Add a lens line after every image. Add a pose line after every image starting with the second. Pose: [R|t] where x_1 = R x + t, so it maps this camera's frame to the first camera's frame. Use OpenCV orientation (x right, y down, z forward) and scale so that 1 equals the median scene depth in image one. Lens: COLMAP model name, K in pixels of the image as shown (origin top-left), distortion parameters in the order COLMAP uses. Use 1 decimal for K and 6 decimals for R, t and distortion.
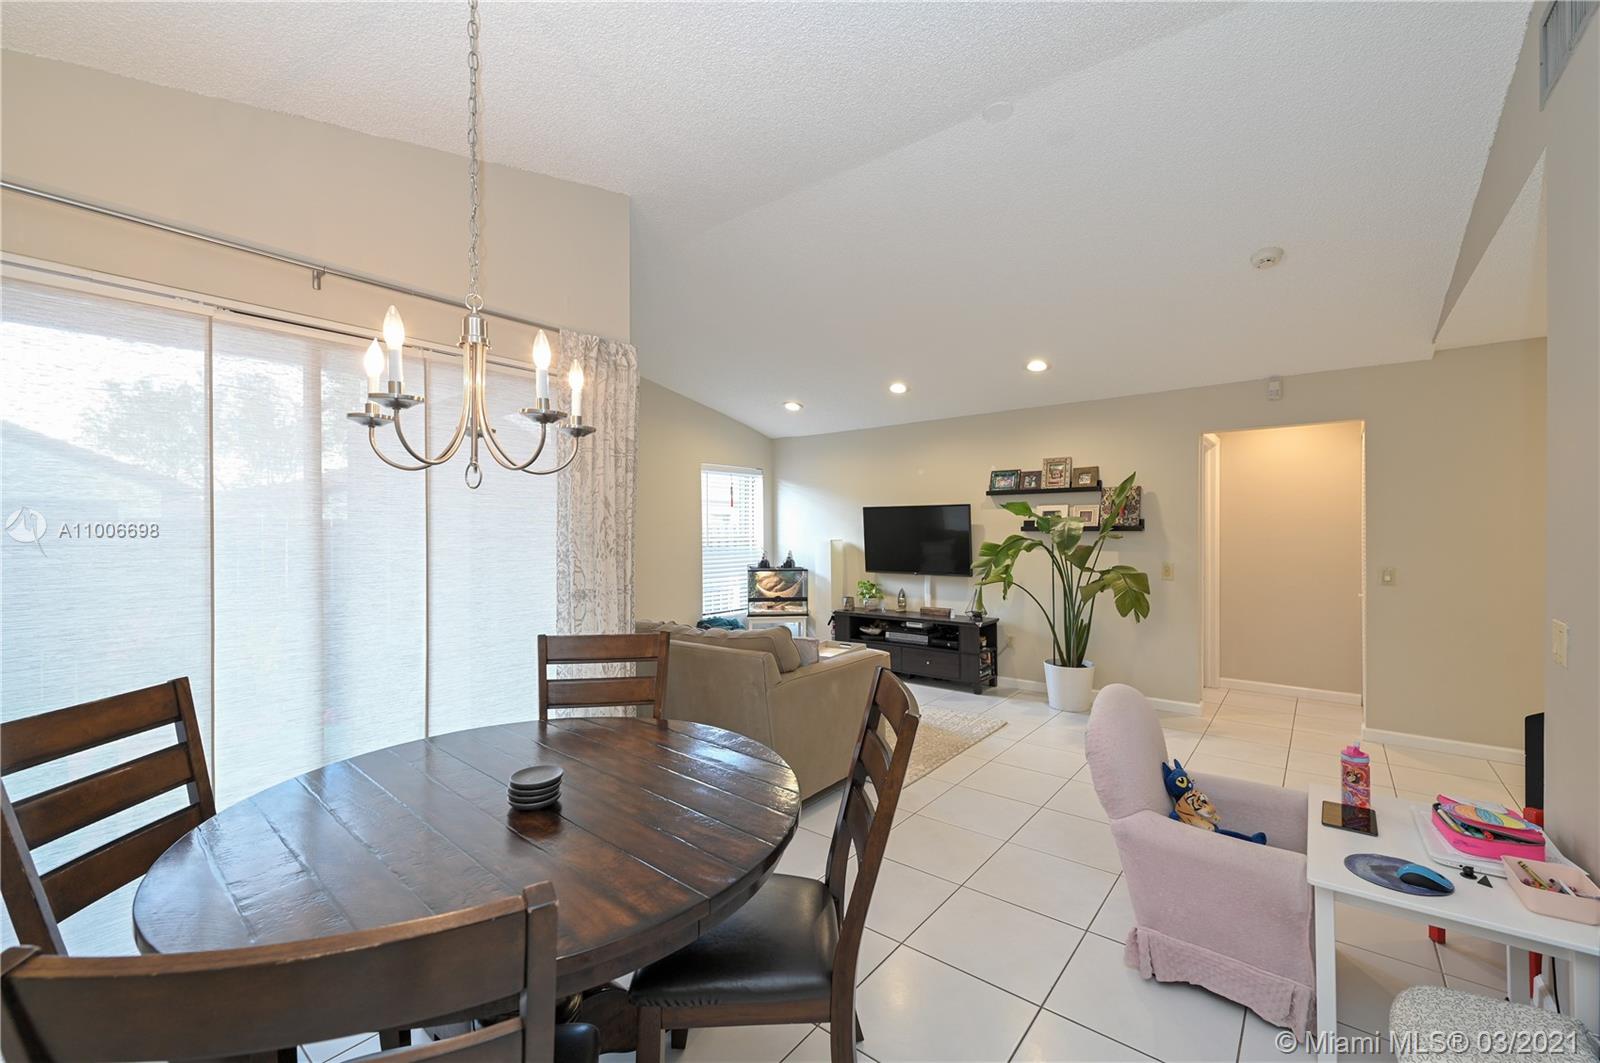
lens RADIAL K [[651.4, 0, 790.8], [0, 651.4, 534.4], [0, 0, 1]] dist [0.000344, 0.000002]
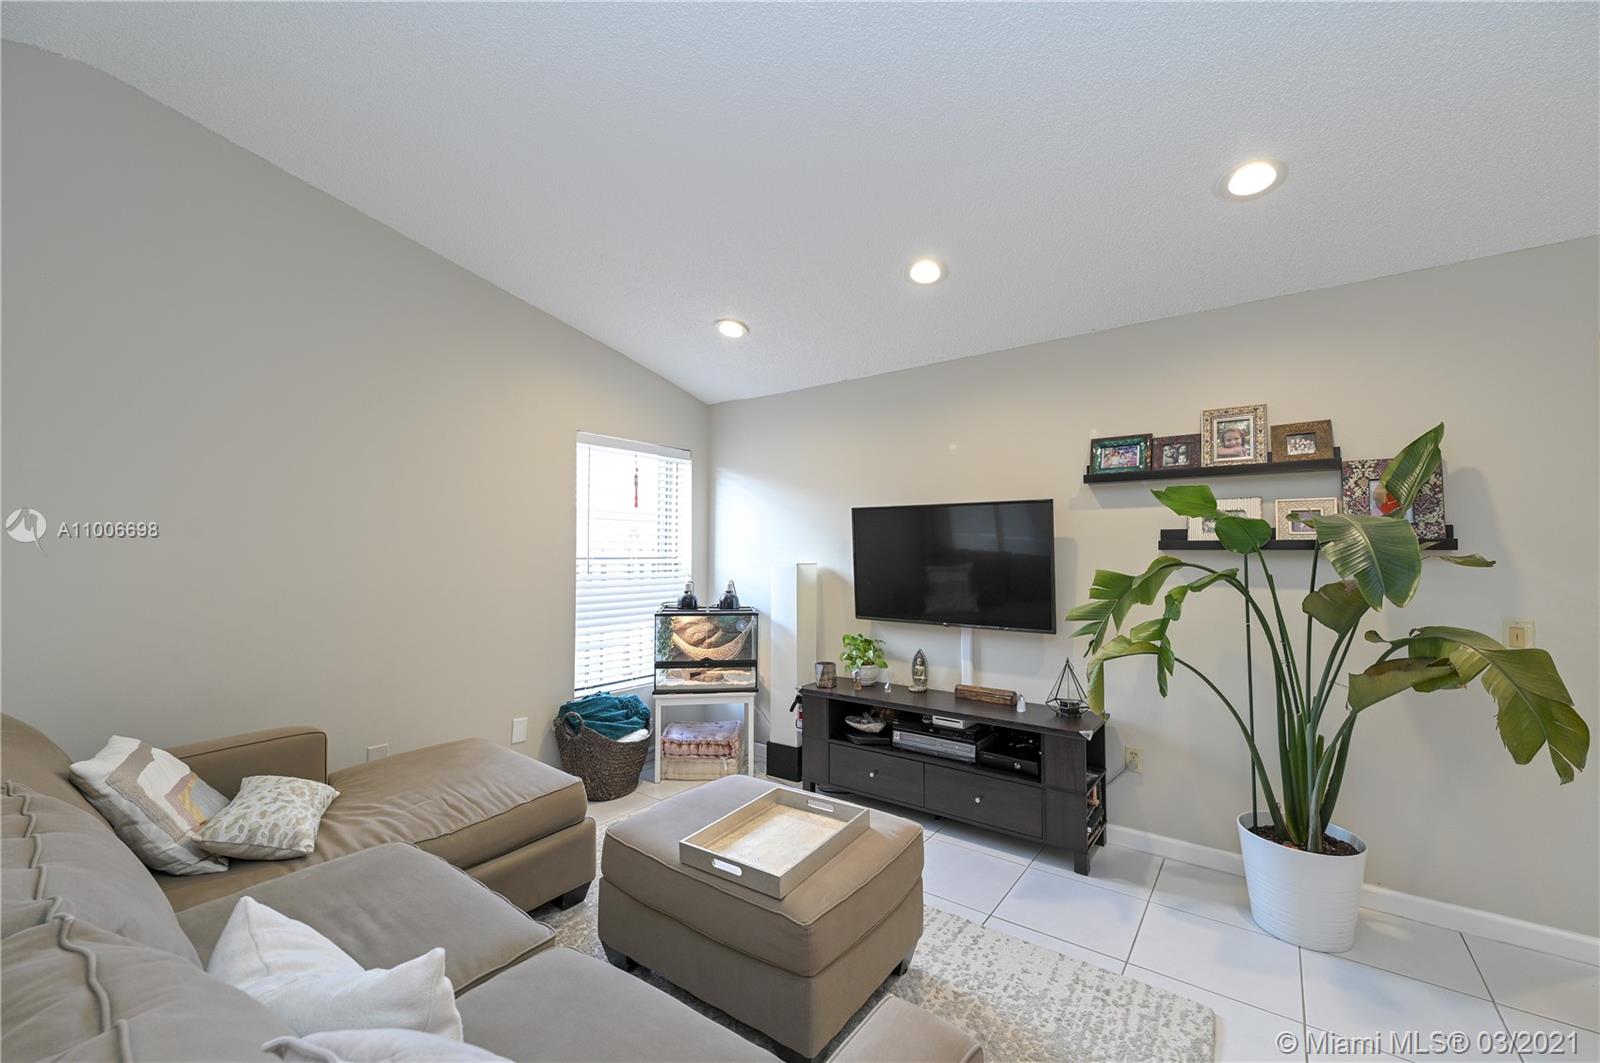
lens RADIAL K [[635.5, 0, 801.8], [0, 635.5, 528.0], [0, 0, 1]] dist [0.000778, -0.000262]
pose [[0.998601, 0.010363, 0.051849, 0.037845], [-0.008087, 0.999002, -0.043925, 0.001968], [-0.052253, 0.043444, 0.997688, 0.450716]]
